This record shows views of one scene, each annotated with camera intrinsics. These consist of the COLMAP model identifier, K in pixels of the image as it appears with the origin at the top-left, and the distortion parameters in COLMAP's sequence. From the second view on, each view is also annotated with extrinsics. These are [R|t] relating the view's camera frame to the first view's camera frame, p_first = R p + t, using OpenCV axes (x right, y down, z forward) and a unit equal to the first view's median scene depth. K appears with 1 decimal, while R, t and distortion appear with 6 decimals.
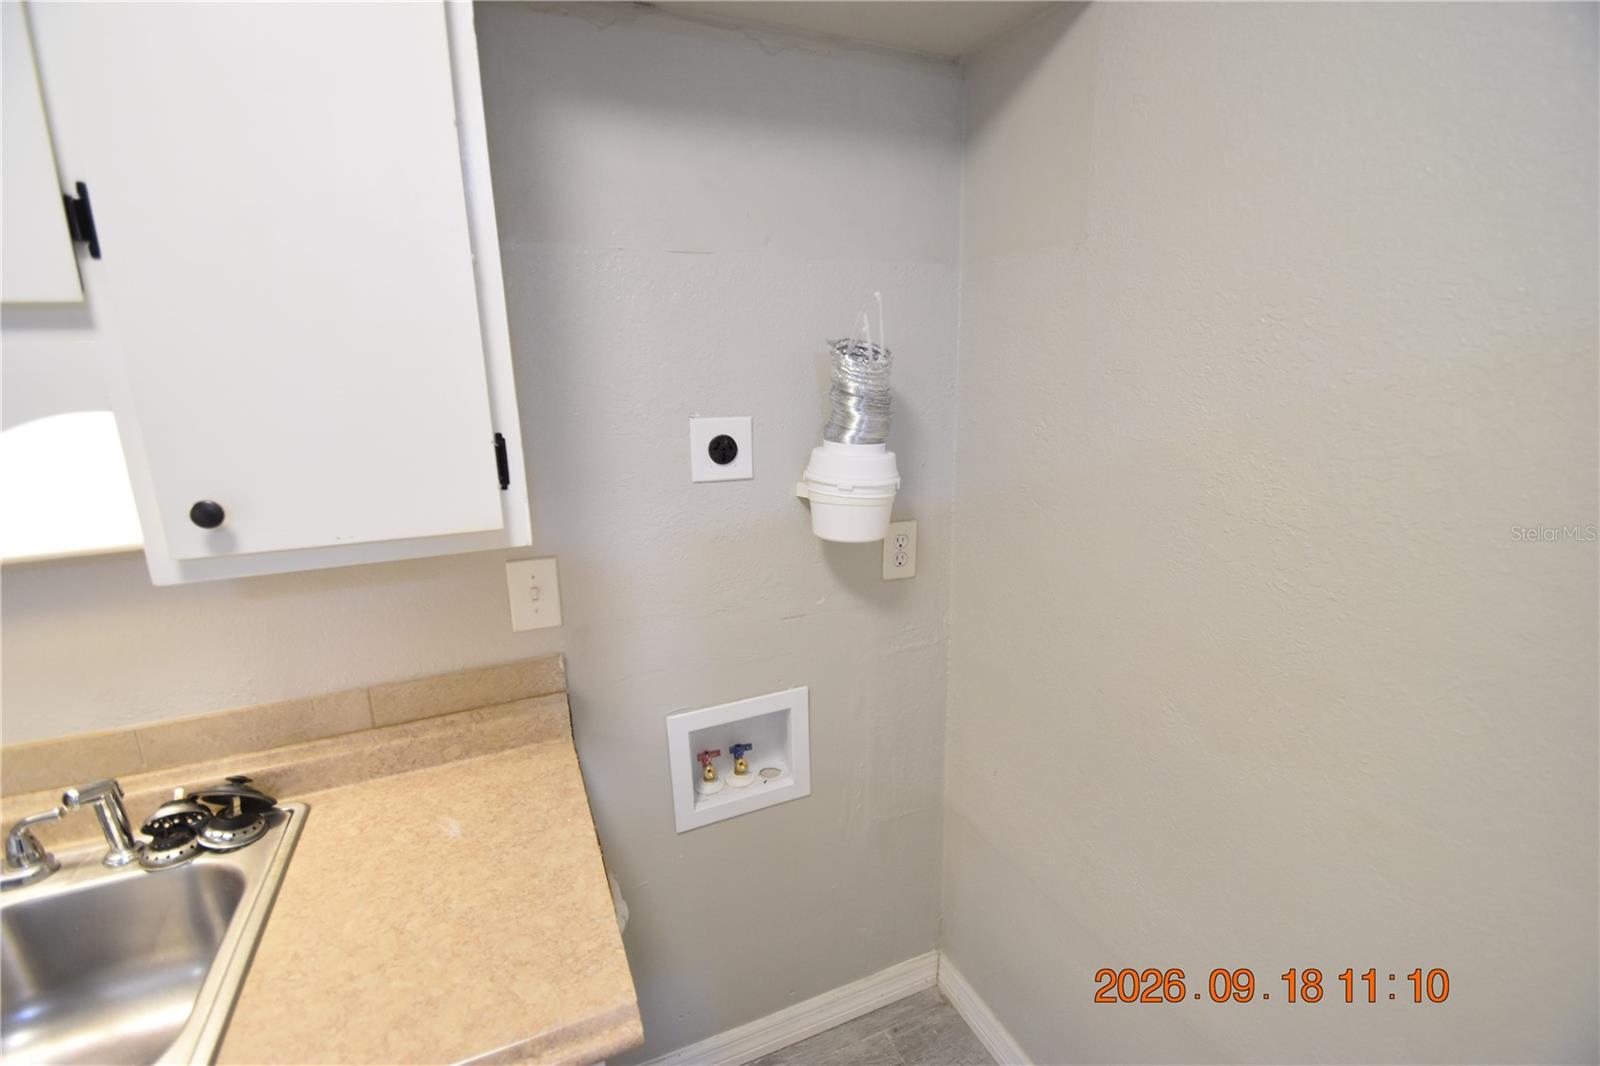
lens RADIAL K [[699.1, 0, 791.9], [0, 699.1, 541.2], [0, 0, 1]] dist [0.018766, -0.020170]
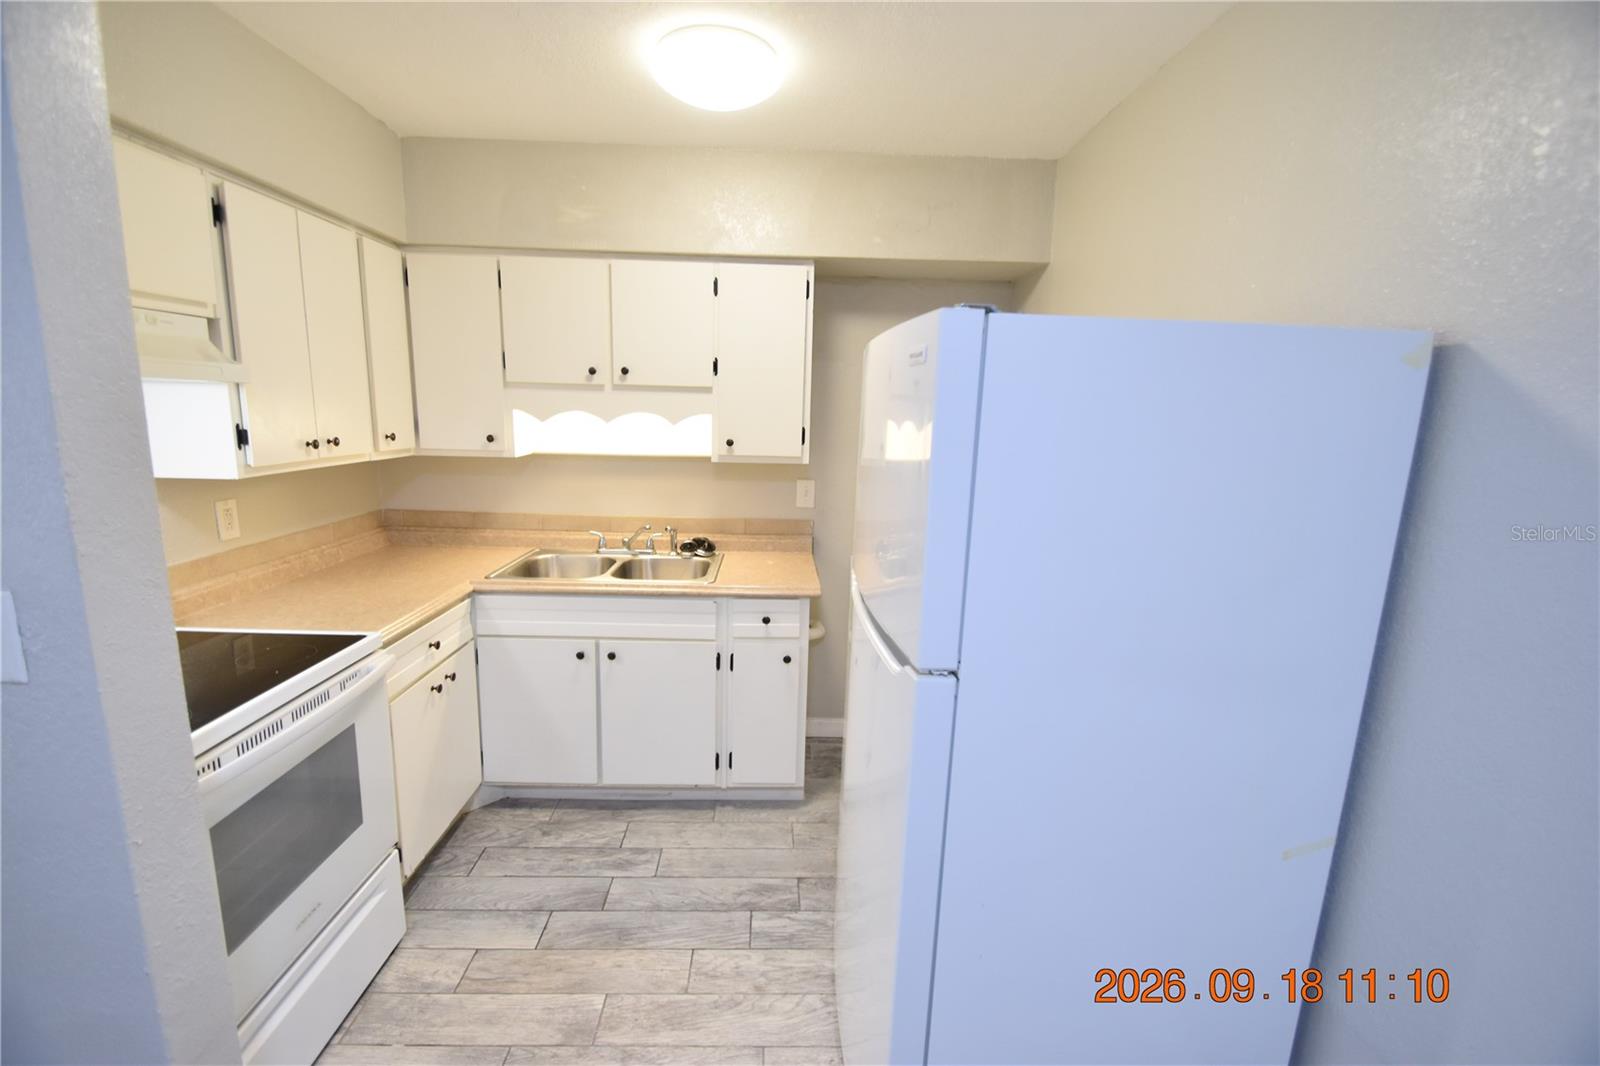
lens RADIAL K [[699.1, 0, 791.9], [0, 699.1, 541.2], [0, 0, 1]] dist [0.018766, -0.020170]
pose [[0.926239, 0.113615, -0.359406, 0.593183], [-0.130597, 0.991163, -0.023240, 0.354036], [0.353590, 0.068463, 0.932892, -1.572709]]
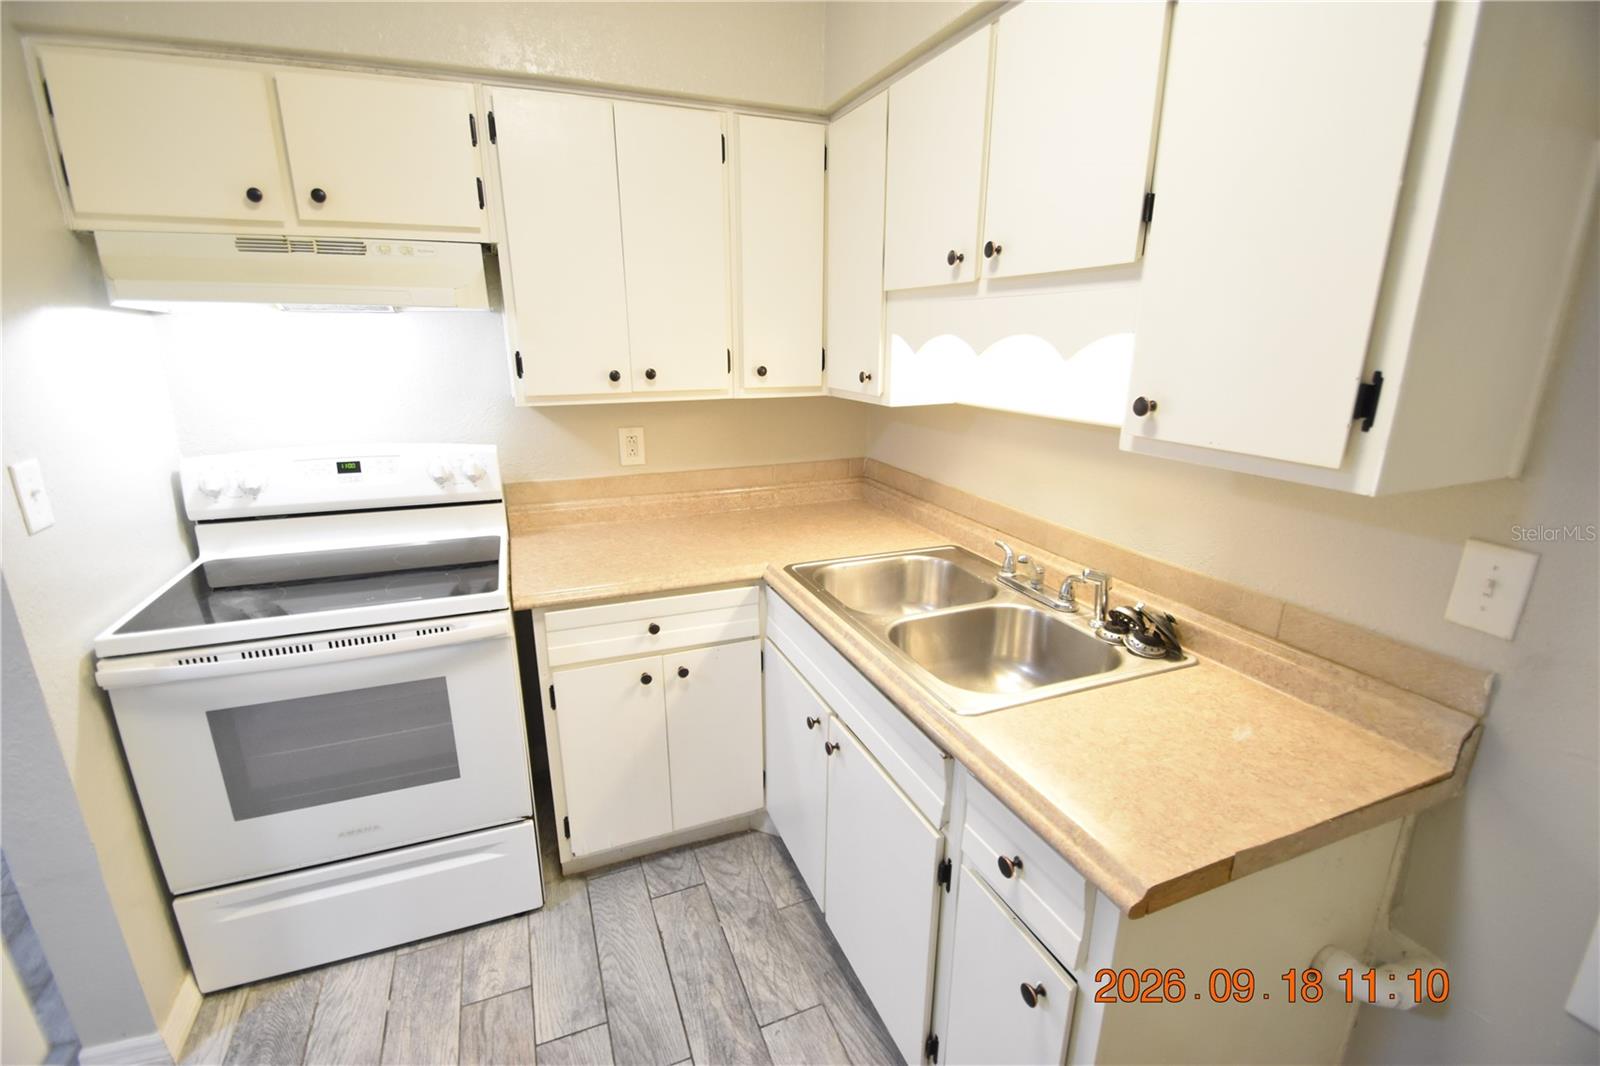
lens RADIAL K [[699.1, 0, 791.9], [0, 699.1, 541.2], [0, 0, 1]] dist [0.018766, -0.020170]
pose [[-0.026925, 0.304786, -0.952040, 0.454206], [-0.232497, 0.924359, 0.302499, -0.034747], [0.972224, 0.229491, 0.045973, 0.188074]]
